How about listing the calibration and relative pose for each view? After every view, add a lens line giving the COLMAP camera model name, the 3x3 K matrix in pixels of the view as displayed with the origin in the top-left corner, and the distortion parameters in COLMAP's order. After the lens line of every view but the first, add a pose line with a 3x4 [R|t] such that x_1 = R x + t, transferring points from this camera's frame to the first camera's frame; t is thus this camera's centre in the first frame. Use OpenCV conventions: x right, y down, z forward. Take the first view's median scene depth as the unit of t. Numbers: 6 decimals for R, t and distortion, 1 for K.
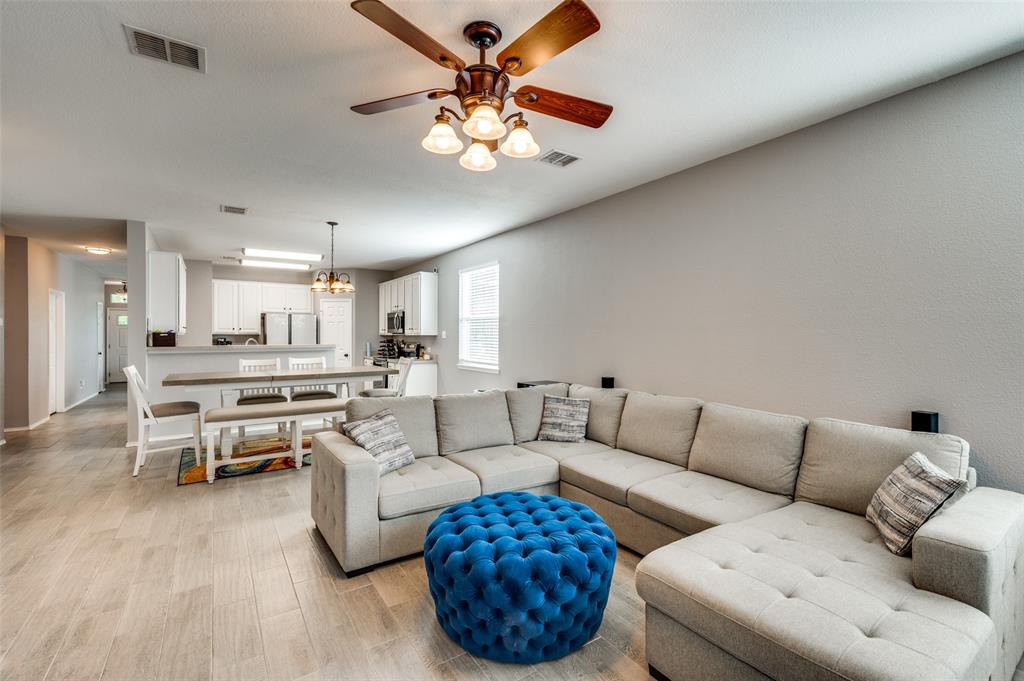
lens RADIAL K [[412.0, 0, 513.6], [0, 412.0, 336.8], [0, 0, 1]] dist [0.001465, 0.000188]
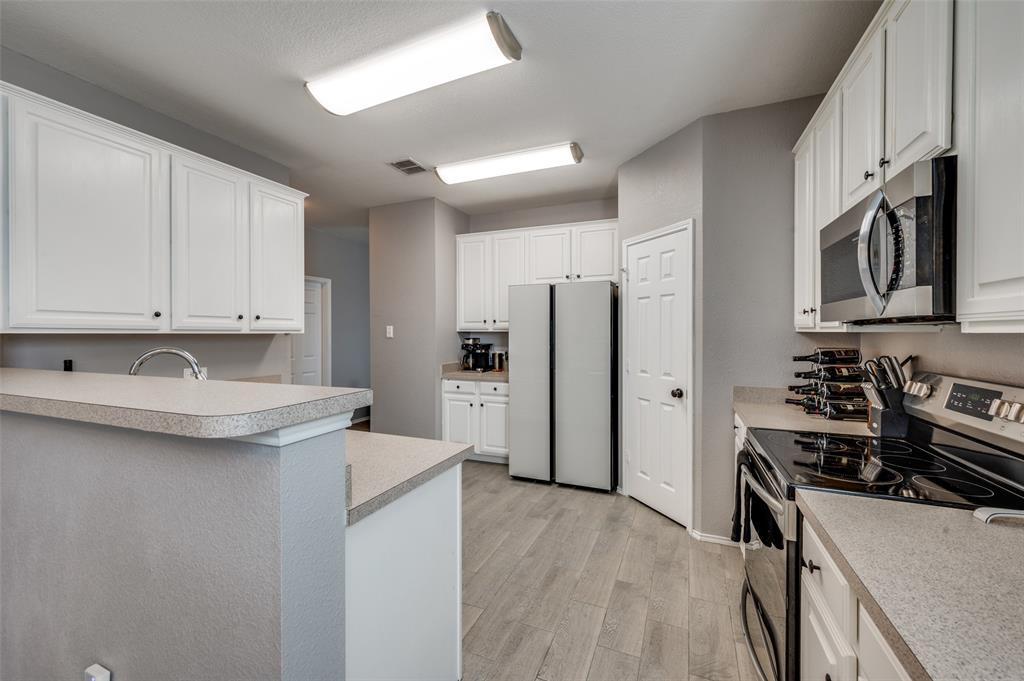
lens RADIAL K [[400.1, 0, 513.2], [0, 400.1, 333.5], [0, 0, 1]] dist [0.001769, 0.000217]
pose [[0.532566, -0.000183, -0.846389, -0.213032], [0.001880, 0.999998, 0.000967, -0.003596], [0.846387, -0.002107, 0.532565, 0.747025]]
